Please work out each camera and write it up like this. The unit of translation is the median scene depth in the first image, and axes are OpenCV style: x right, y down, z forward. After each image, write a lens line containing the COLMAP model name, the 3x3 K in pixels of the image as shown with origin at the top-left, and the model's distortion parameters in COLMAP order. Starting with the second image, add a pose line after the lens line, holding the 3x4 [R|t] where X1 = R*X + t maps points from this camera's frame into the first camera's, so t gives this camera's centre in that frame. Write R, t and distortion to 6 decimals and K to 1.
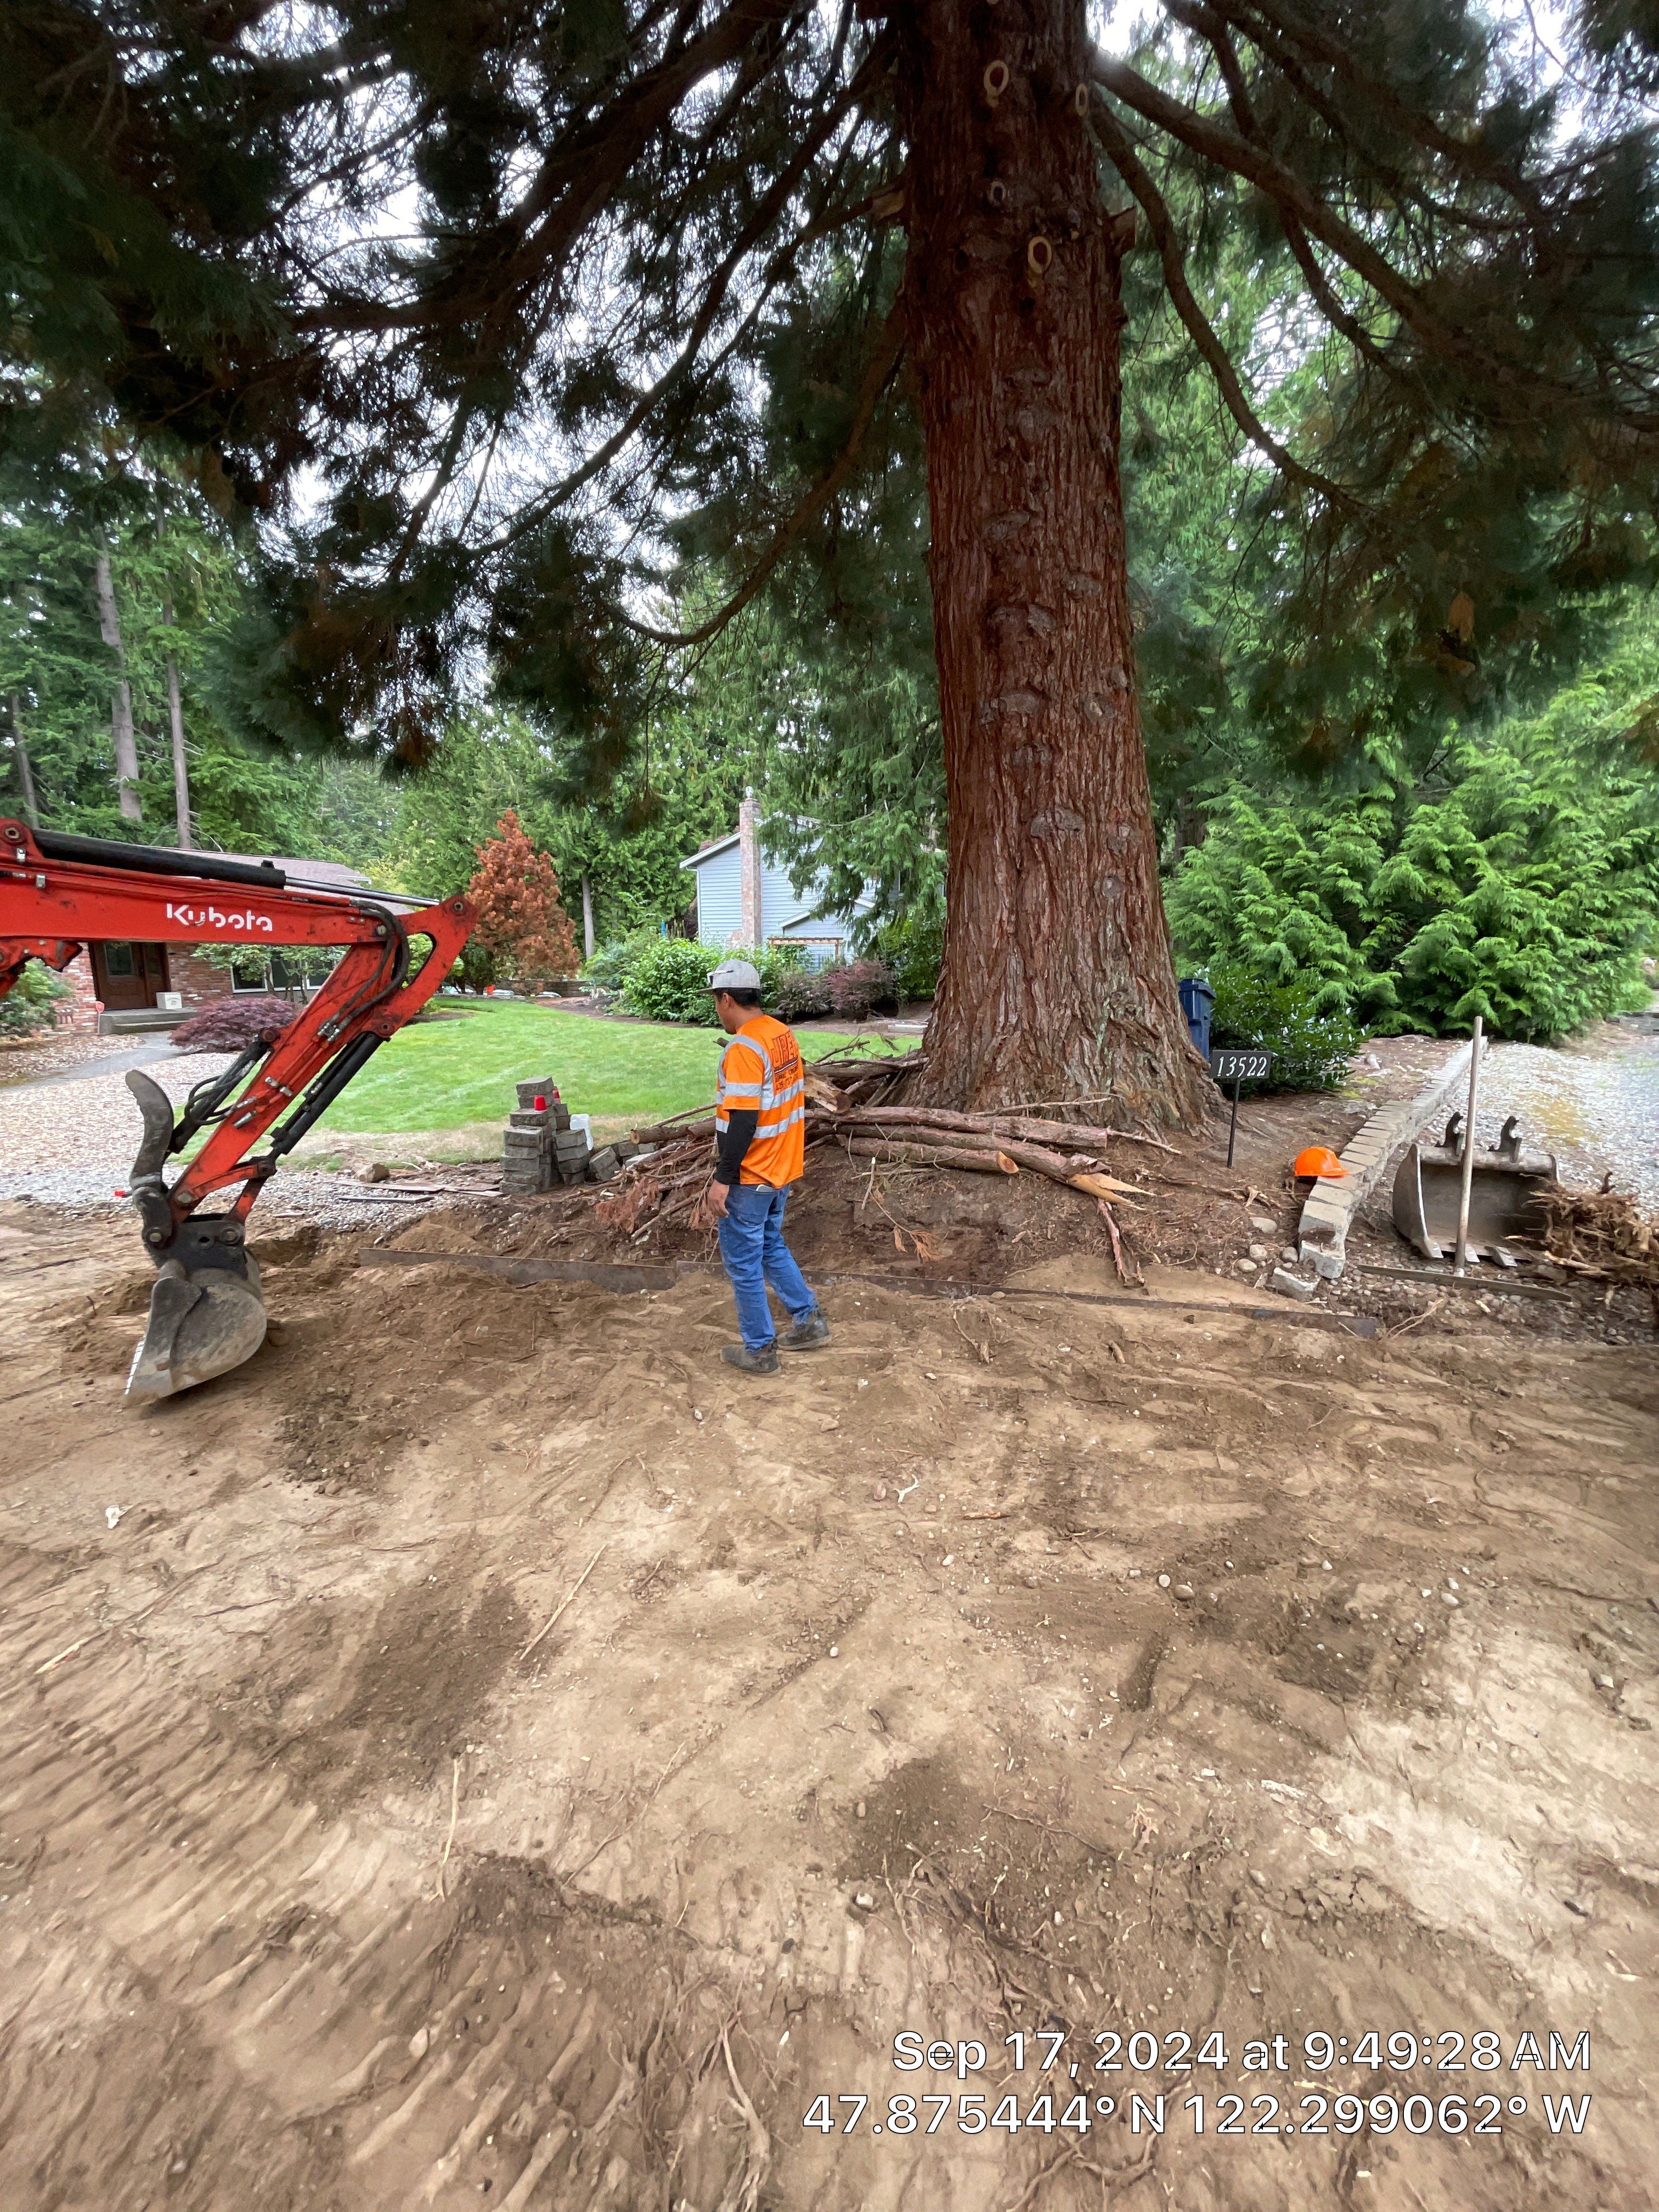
lens RADIAL K [[881.6, 0, 825.3], [0, 881.6, 1102.0], [0, 0, 1]] dist [-0.001997, 0.000051]
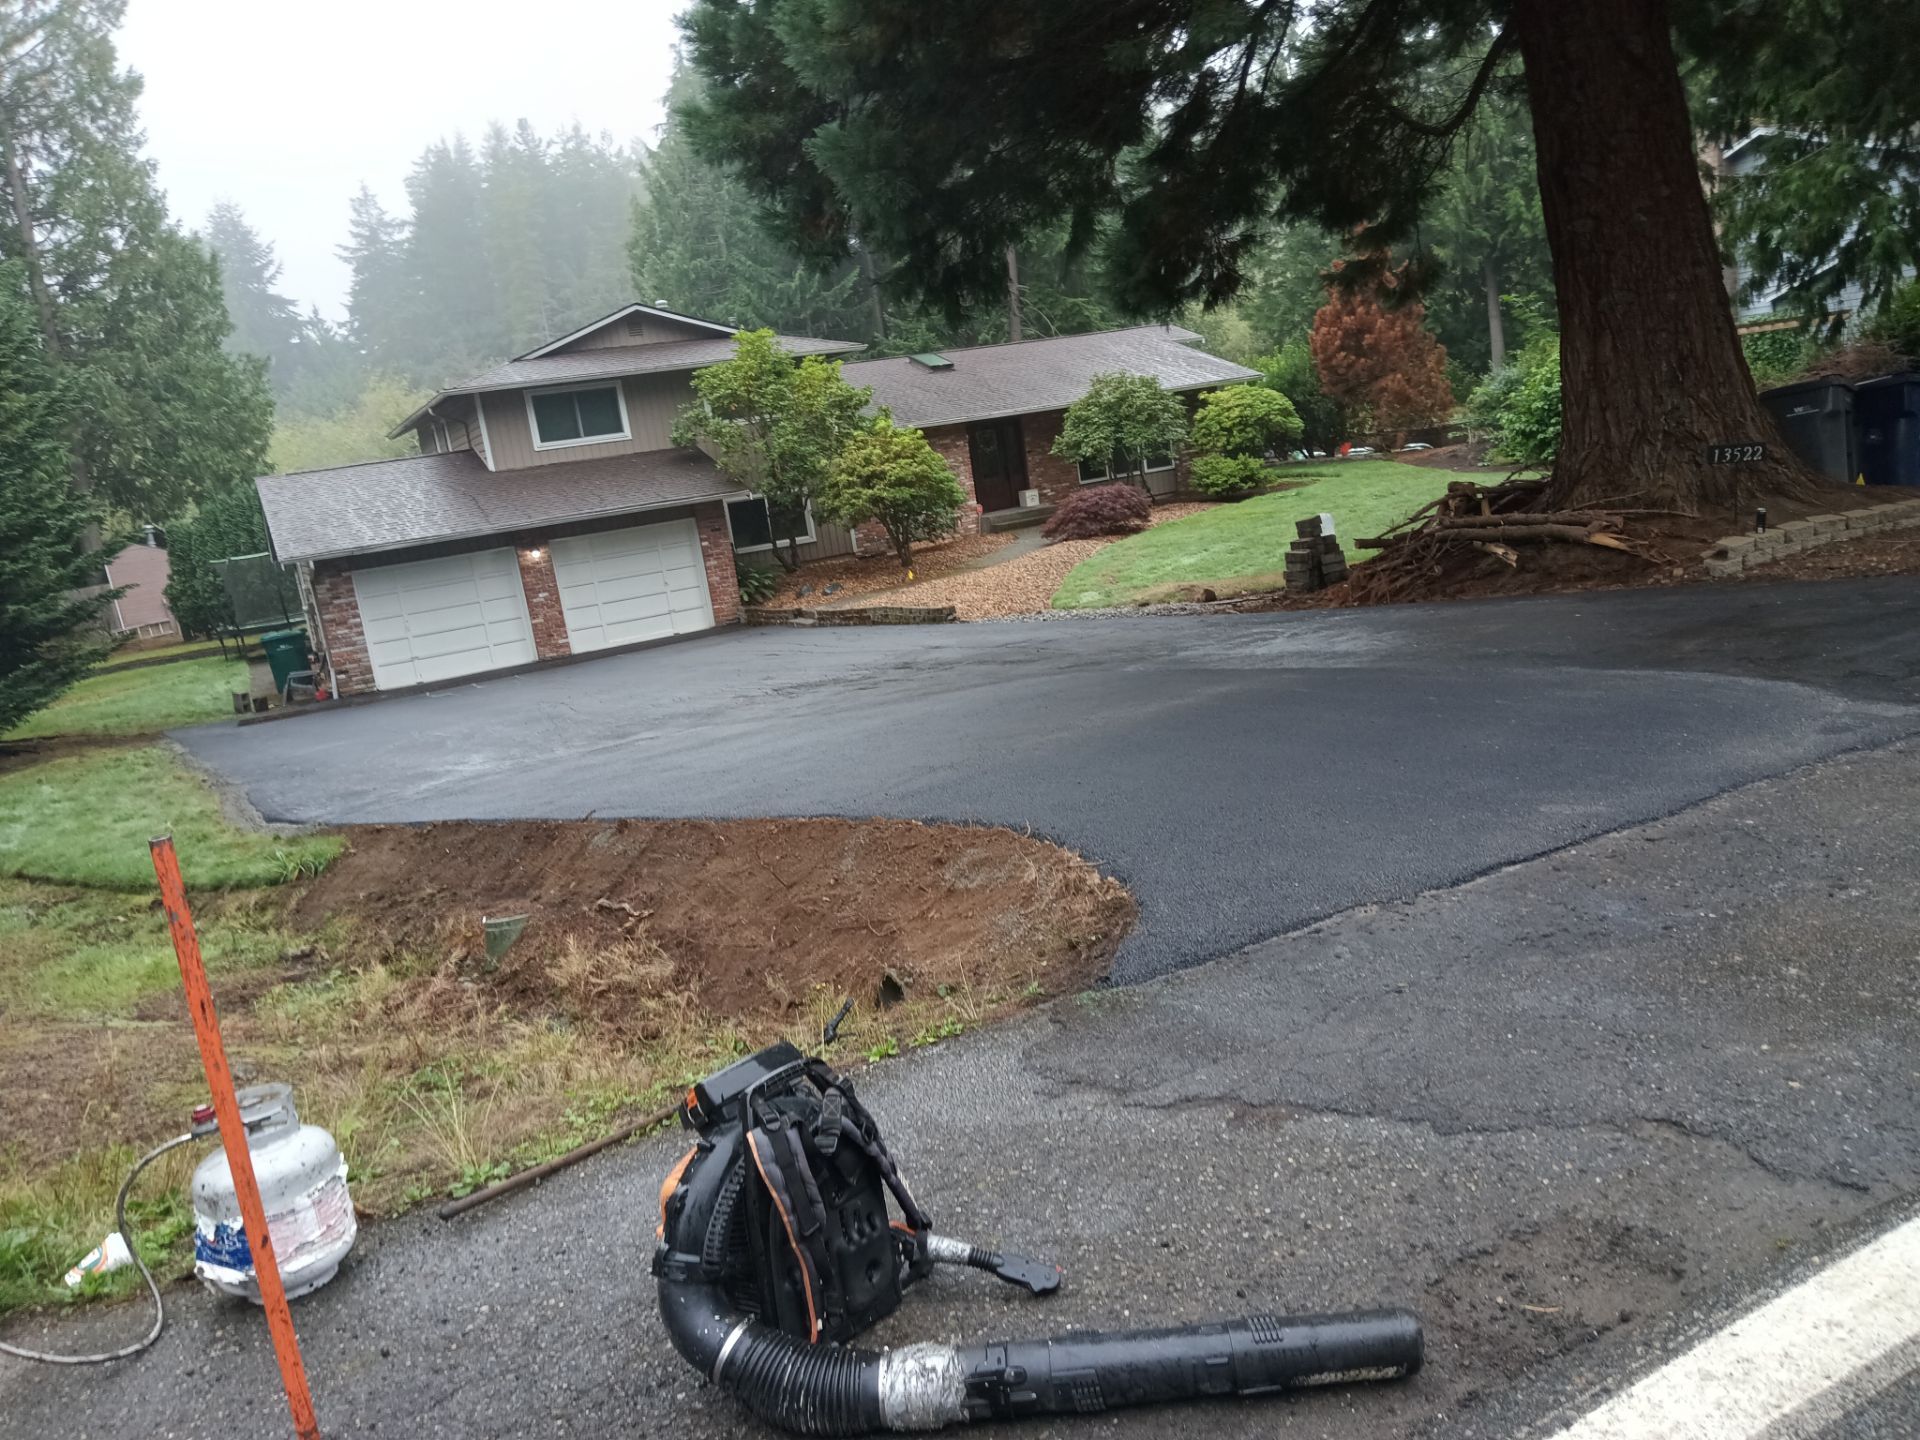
lens RADIAL K [[1402.7, 0, 974.9], [0, 1402.7, 734.7], [0, 0, 1]] dist [0.068532, -0.139132]
pose [[0.801026, 0.007456, -0.598583, 0.803207], [0.040882, 0.996907, 0.067126, 0.198505], [0.597232, -0.078242, 0.798243, -1.546367]]
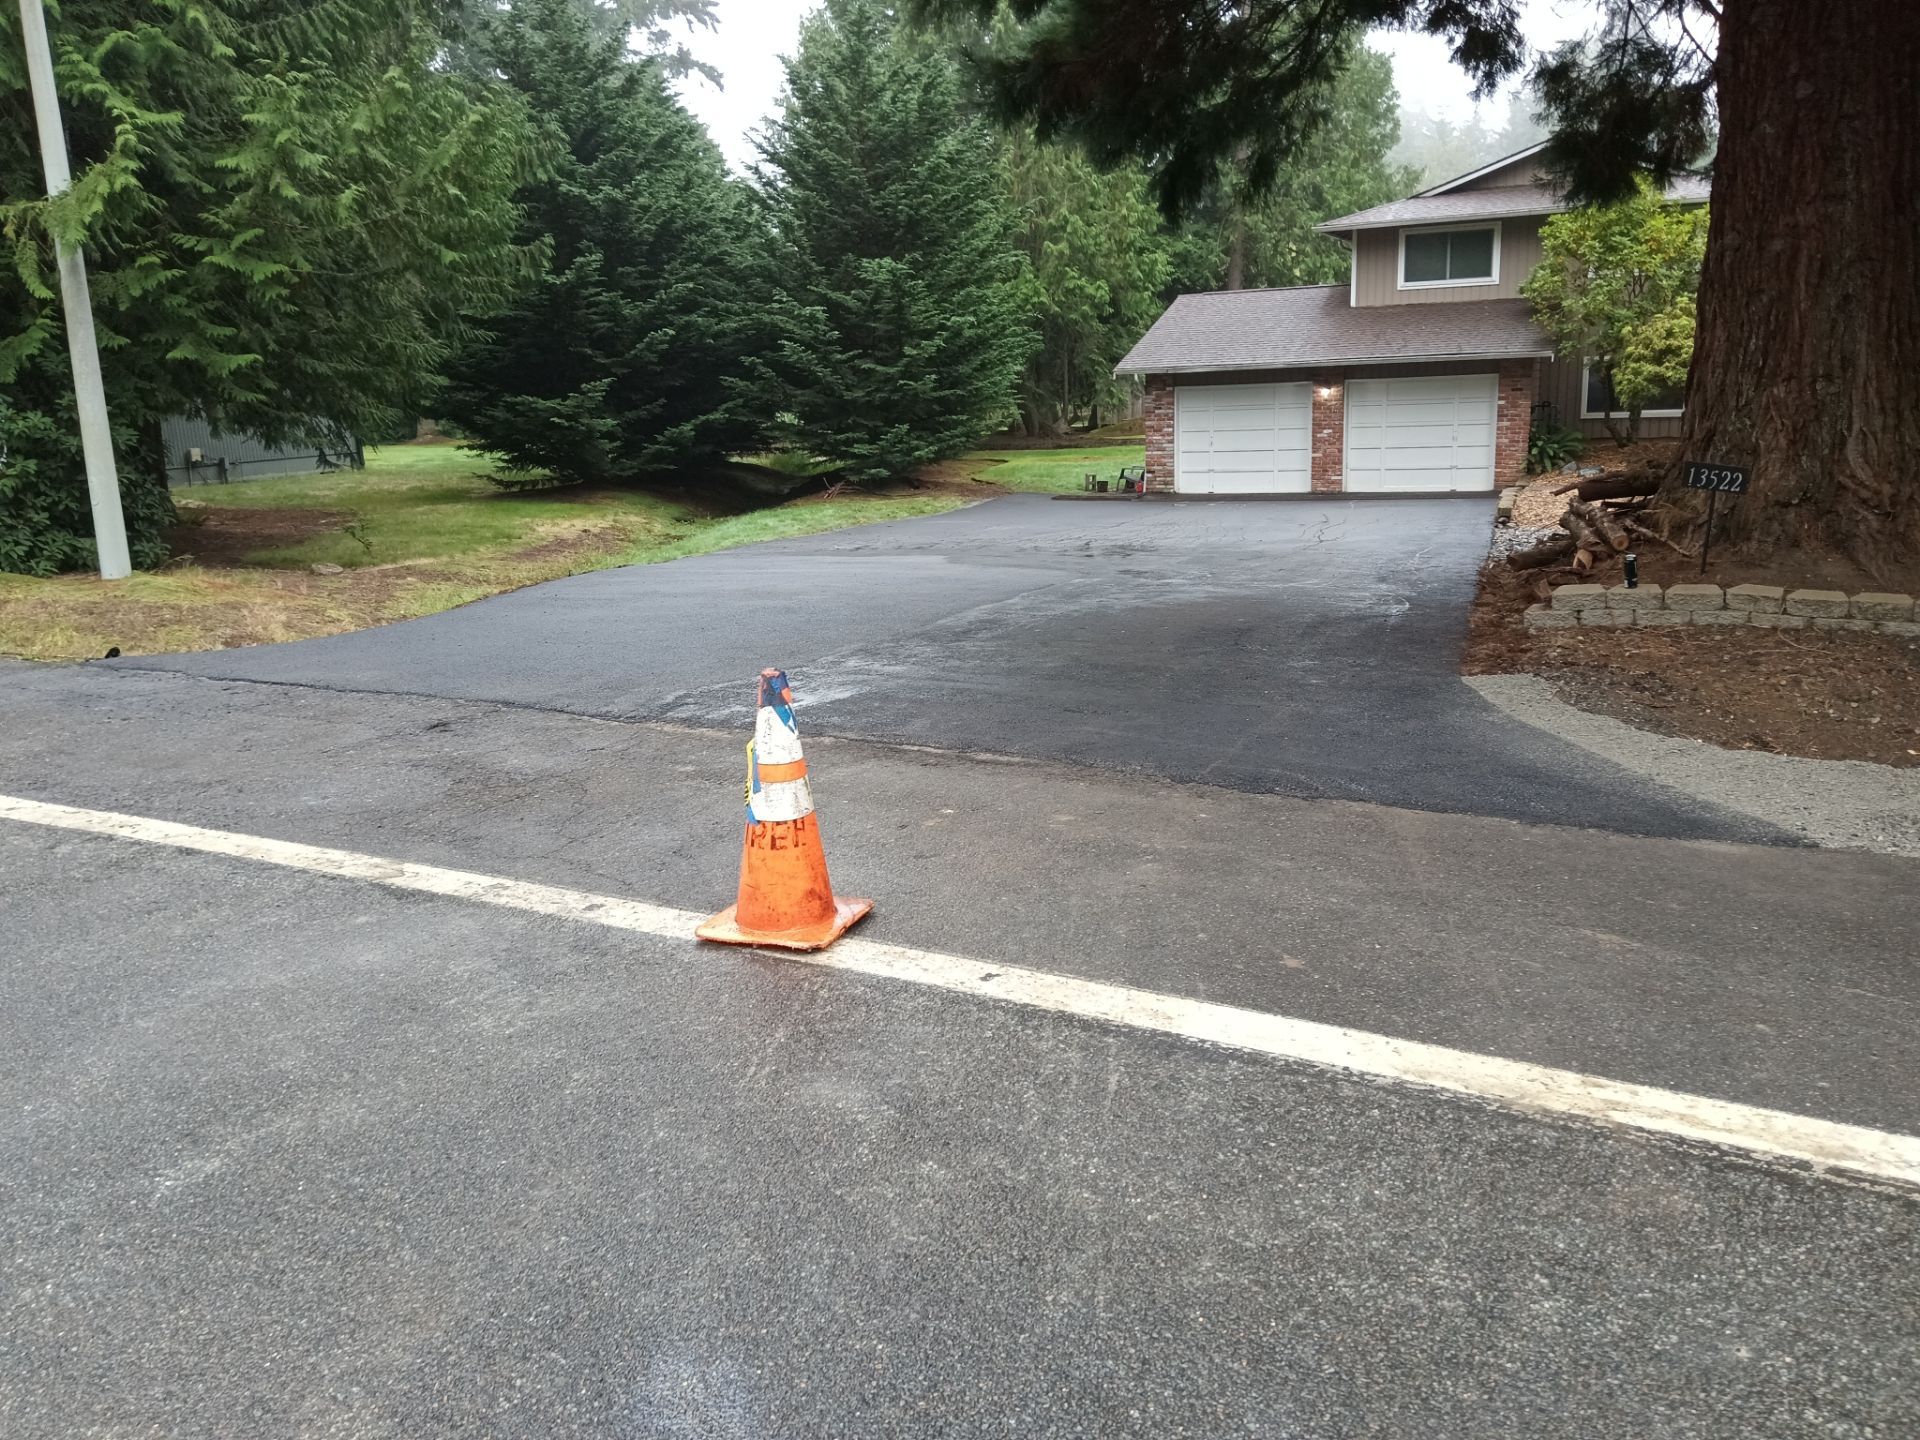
lens RADIAL K [[1418.4, 0, 960.0], [0, 1418.4, 720.0], [0, 0, 1]] dist [0.068029, -0.164585]
pose [[0.027867, 0.235998, -0.971354, 2.011922], [-0.128509, 0.964514, 0.230649, -0.038019], [0.991317, 0.118400, 0.057206, 0.047159]]
